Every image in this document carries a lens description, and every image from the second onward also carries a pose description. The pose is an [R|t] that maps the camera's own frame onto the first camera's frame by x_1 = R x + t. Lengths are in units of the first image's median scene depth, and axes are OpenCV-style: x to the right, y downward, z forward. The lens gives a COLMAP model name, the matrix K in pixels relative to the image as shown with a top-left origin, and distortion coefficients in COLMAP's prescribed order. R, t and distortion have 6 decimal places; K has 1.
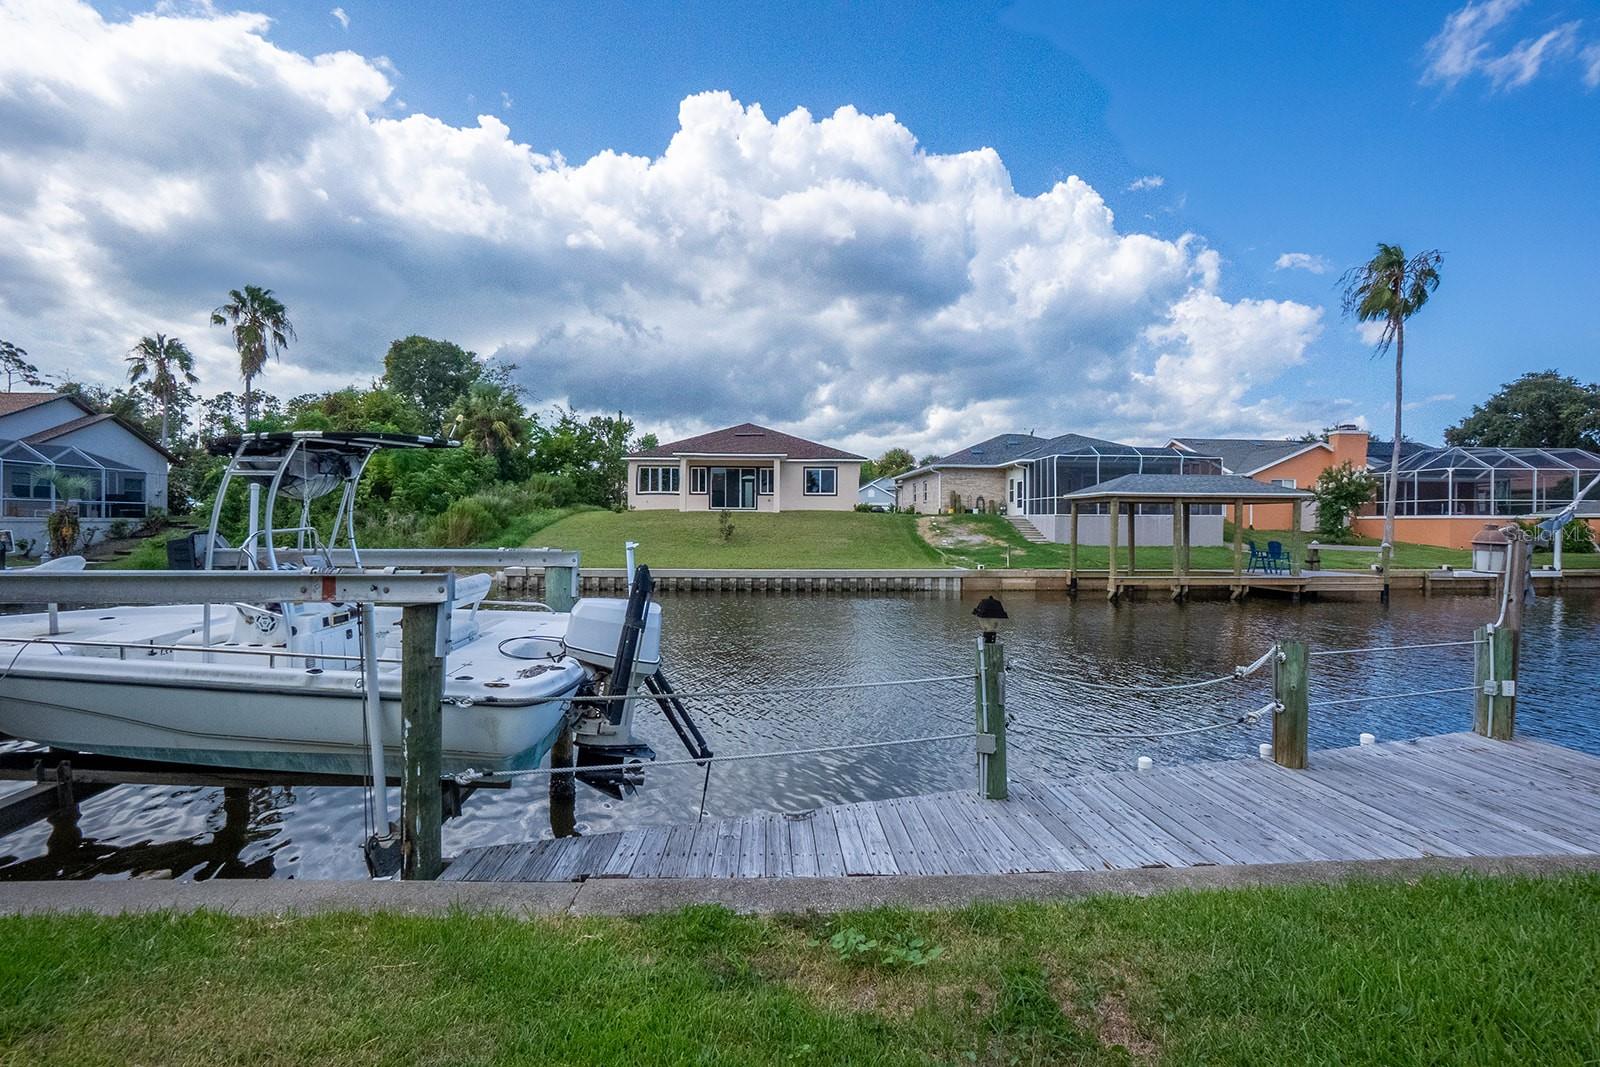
lens RADIAL K [[711.7, 0, 798.0], [0, 711.7, 523.7], [0, 0, 1]] dist [-0.067092, 0.026455]
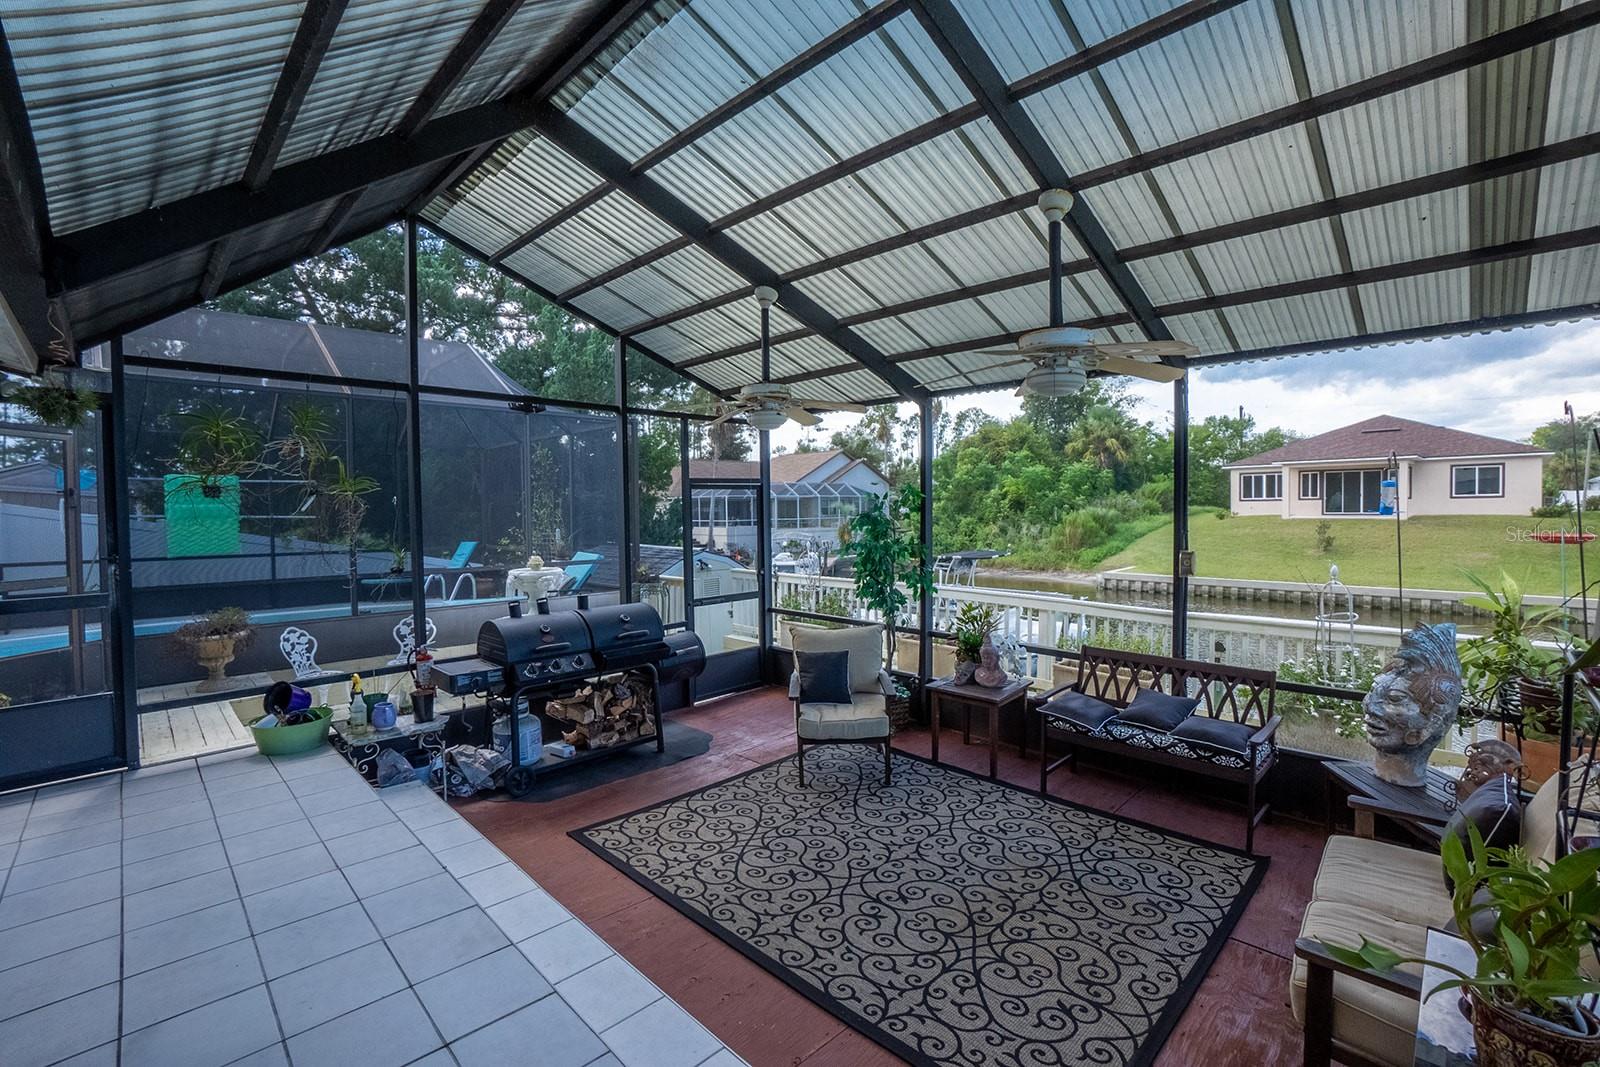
lens RADIAL K [[711.7, 0, 798.0], [0, 711.7, 523.7], [0, 0, 1]] dist [-0.067092, 0.026455]
pose [[0.652691, 0.002440, -0.757620, 0.140334], [0.016468, 0.999713, 0.017407, -0.042006], [0.757445, -0.023838, 0.652464, -0.182438]]
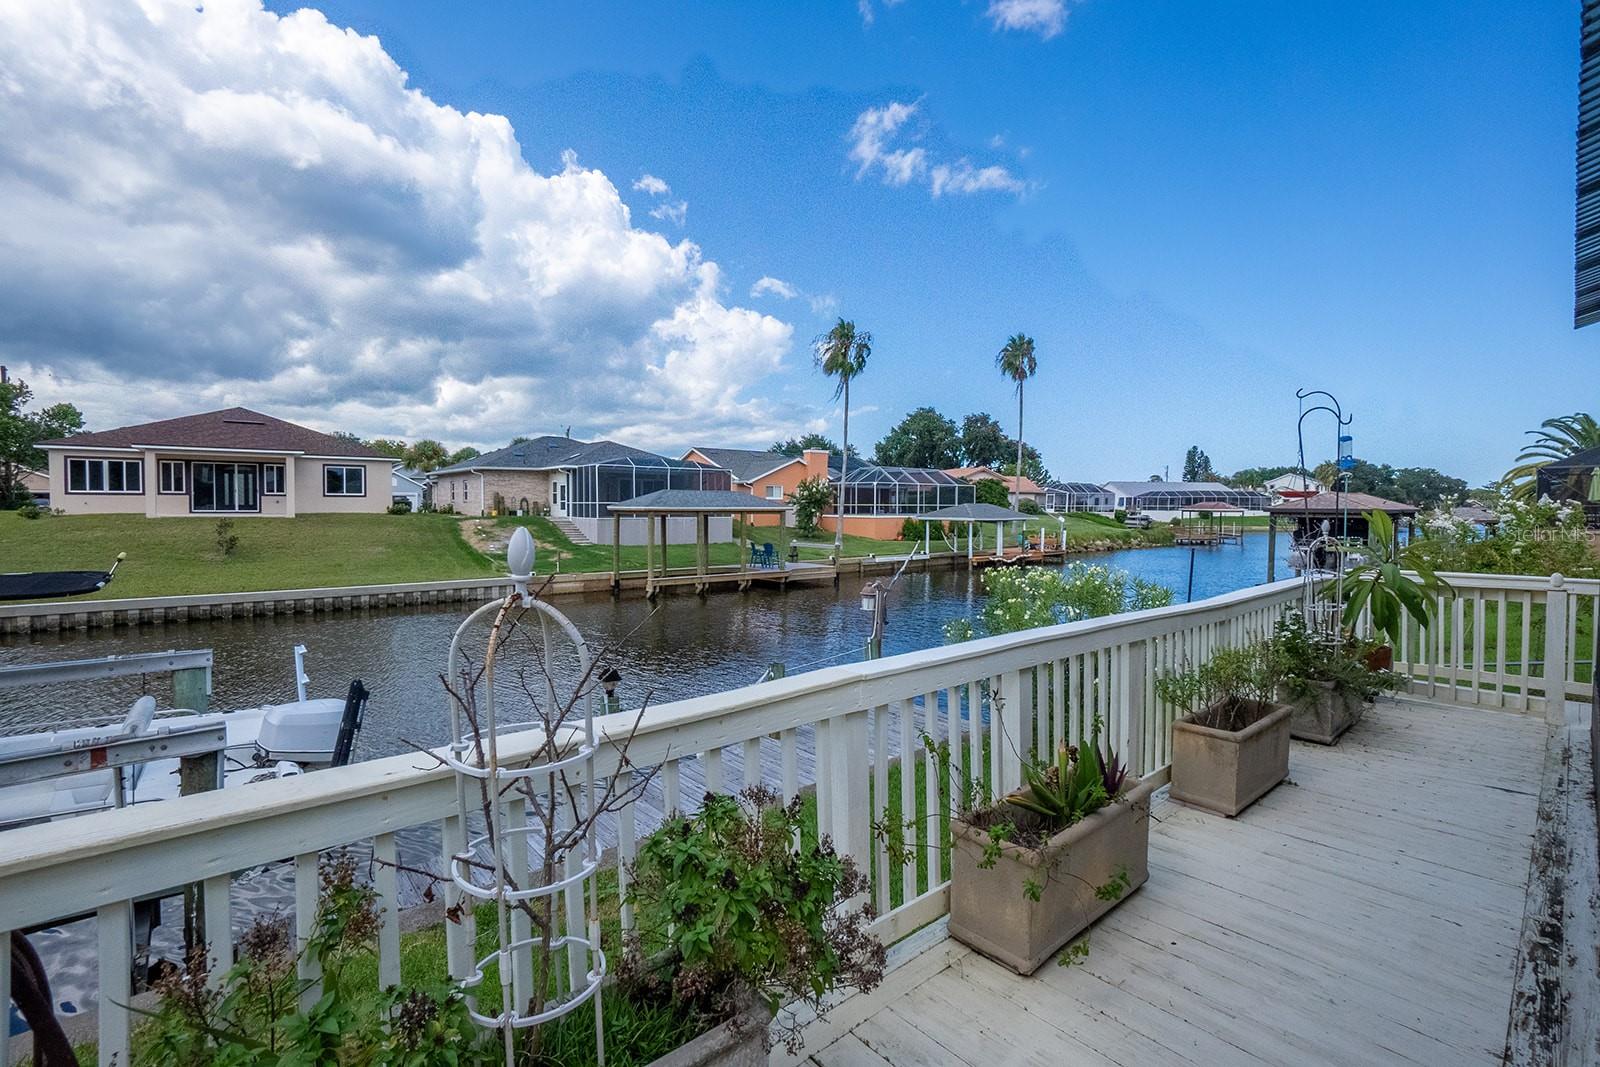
lens RADIAL K [[706.6, 0, 800.0], [0, 706.6, 533.5], [0, 0, 1]] dist [-0.062746, 0.022448]
pose [[0.797947, -0.024708, 0.602221, -0.041844], [-0.000278, 0.999144, 0.041361, -0.033482], [-0.602728, -0.033171, 0.797257, -0.061378]]
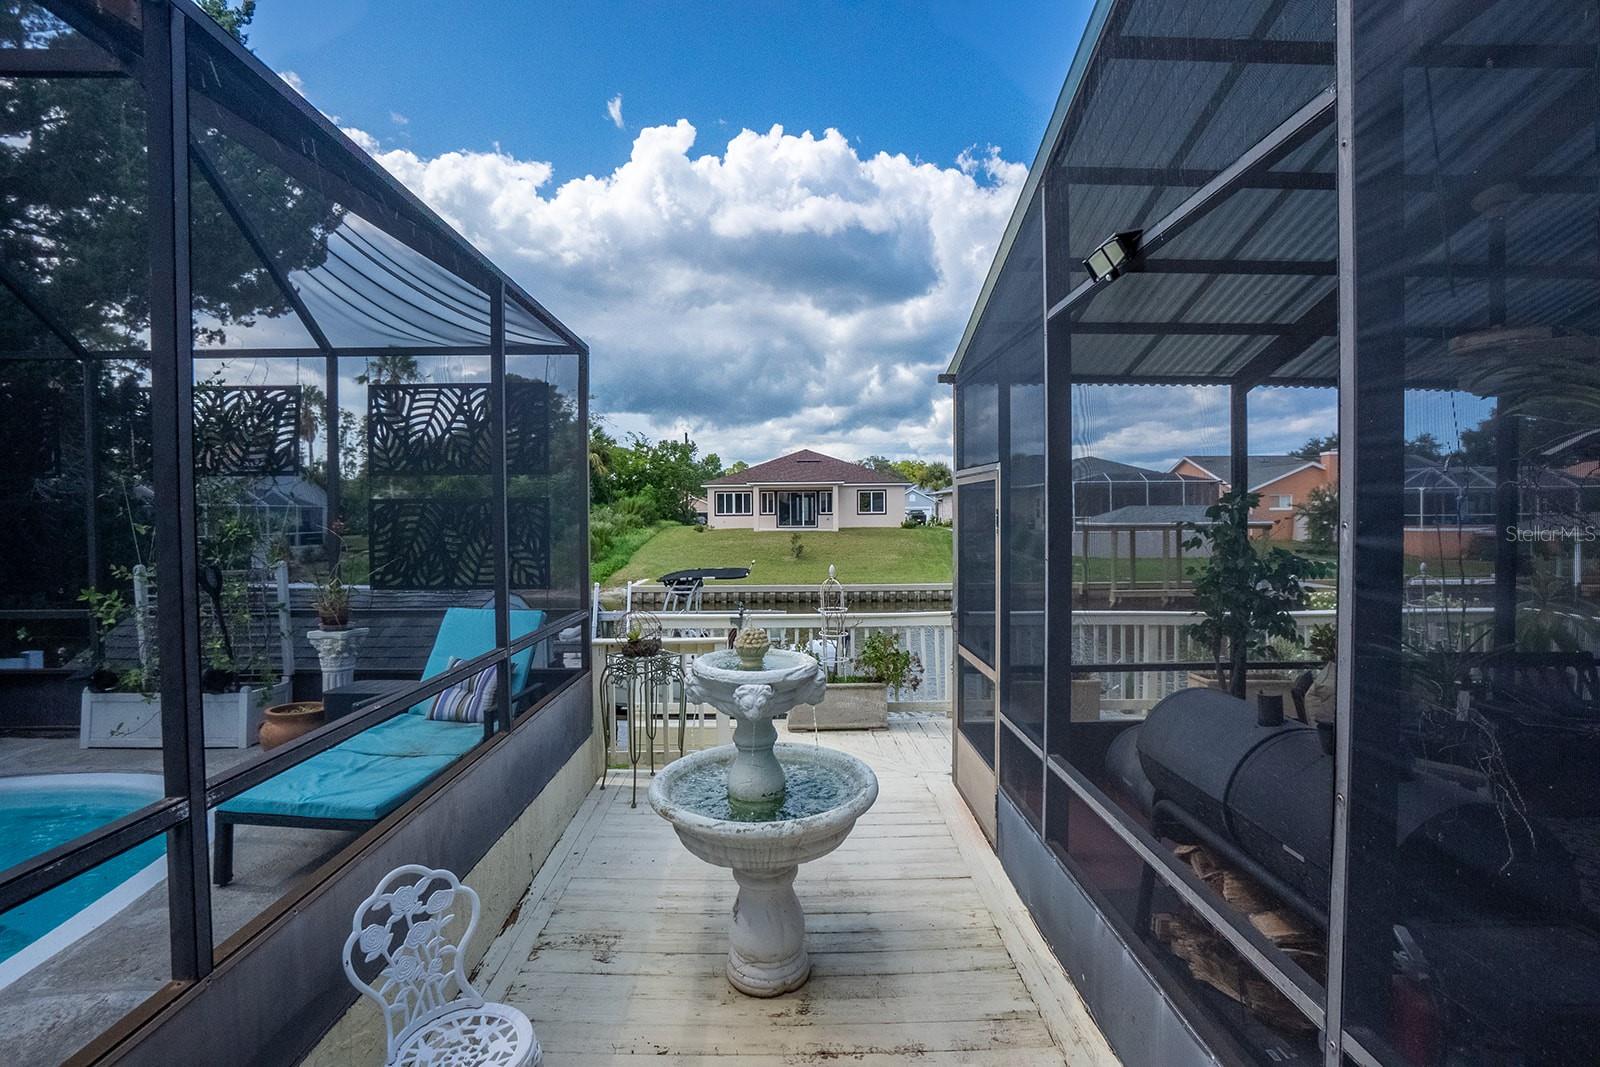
lens RADIAL K [[711.7, 0, 798.0], [0, 711.7, 523.7], [0, 0, 1]] dist [-0.067092, 0.026455]
pose [[0.998592, -0.013938, -0.051189, -0.033682], [0.014442, 0.999851, 0.009482, -0.042768], [0.051049, -0.010208, 0.998644, -0.191694]]
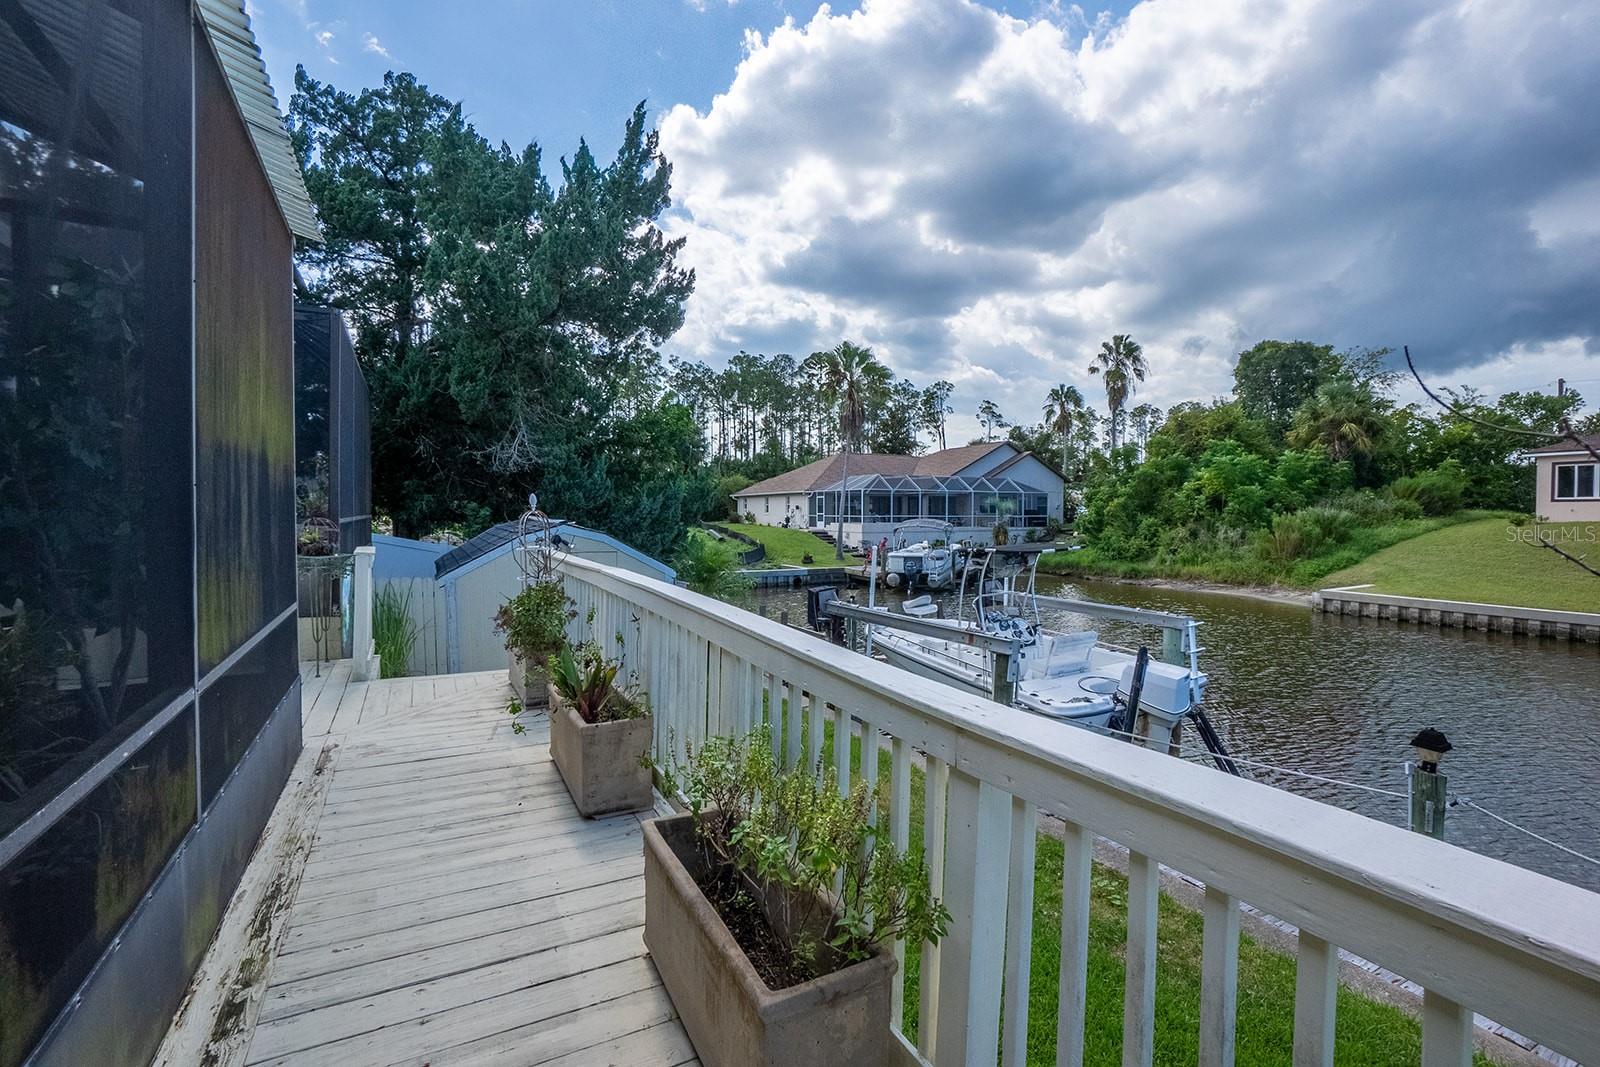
lens RADIAL K [[711.7, 0, 798.0], [0, 711.7, 523.7], [0, 0, 1]] dist [-0.067092, 0.026455]
pose [[0.420136, 0.010915, -0.907396, 0.107517], [-0.001038, 0.999933, 0.011548, -0.028865], [0.907461, -0.003910, 0.420119, -0.038861]]
